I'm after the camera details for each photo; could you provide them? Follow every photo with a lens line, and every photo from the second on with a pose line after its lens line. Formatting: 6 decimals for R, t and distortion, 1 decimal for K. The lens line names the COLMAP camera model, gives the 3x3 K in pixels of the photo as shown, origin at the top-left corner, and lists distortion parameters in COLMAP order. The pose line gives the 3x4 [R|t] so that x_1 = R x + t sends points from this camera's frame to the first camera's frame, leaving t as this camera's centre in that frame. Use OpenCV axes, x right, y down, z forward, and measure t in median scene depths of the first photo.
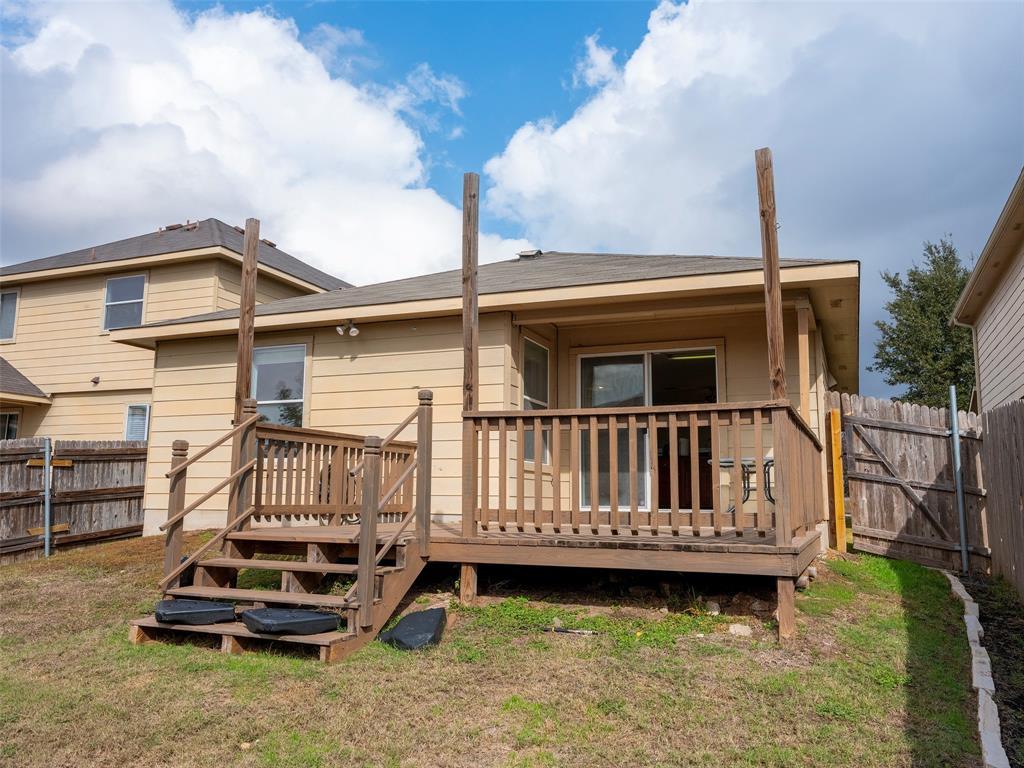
lens RADIAL K [[822.2, 0, 515.6], [0, 822.2, 383.7], [0, 0, 1]] dist [-0.024069, 0.036233]
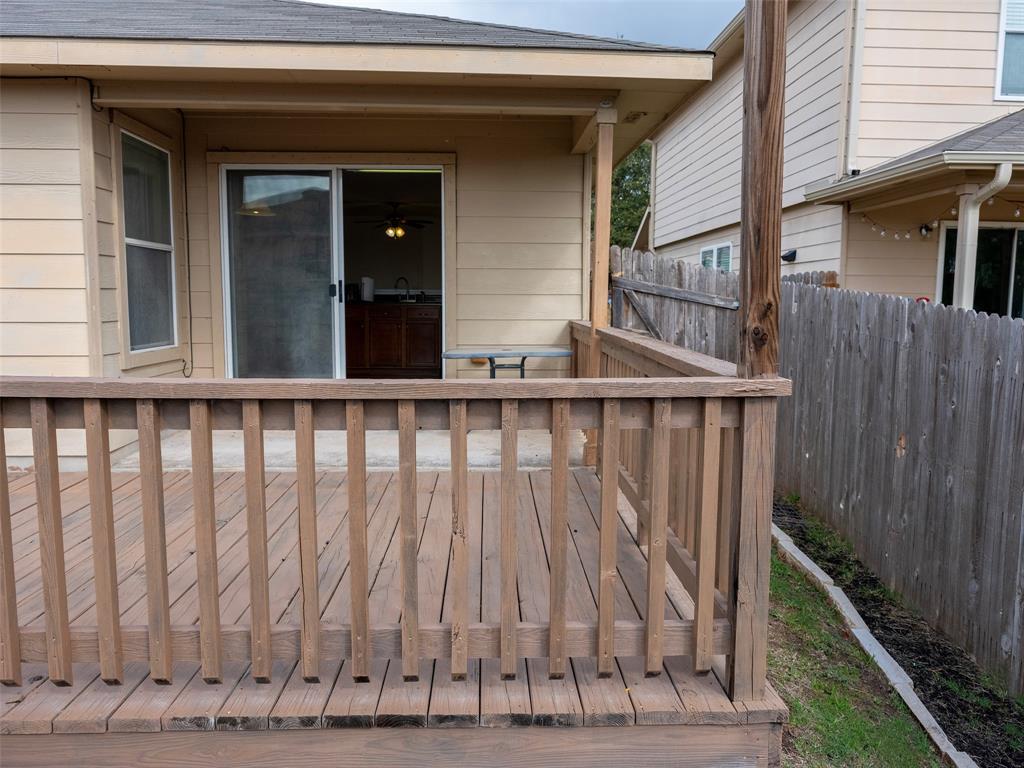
lens RADIAL K [[822.2, 0, 515.6], [0, 822.2, 383.7], [0, 0, 1]] dist [-0.024069, 0.036233]
pose [[0.908917, -0.049426, 0.414037, 0.015072], [-0.056295, 0.969314, 0.239294, -0.036857], [-0.413159, -0.240807, 0.878244, 0.351572]]
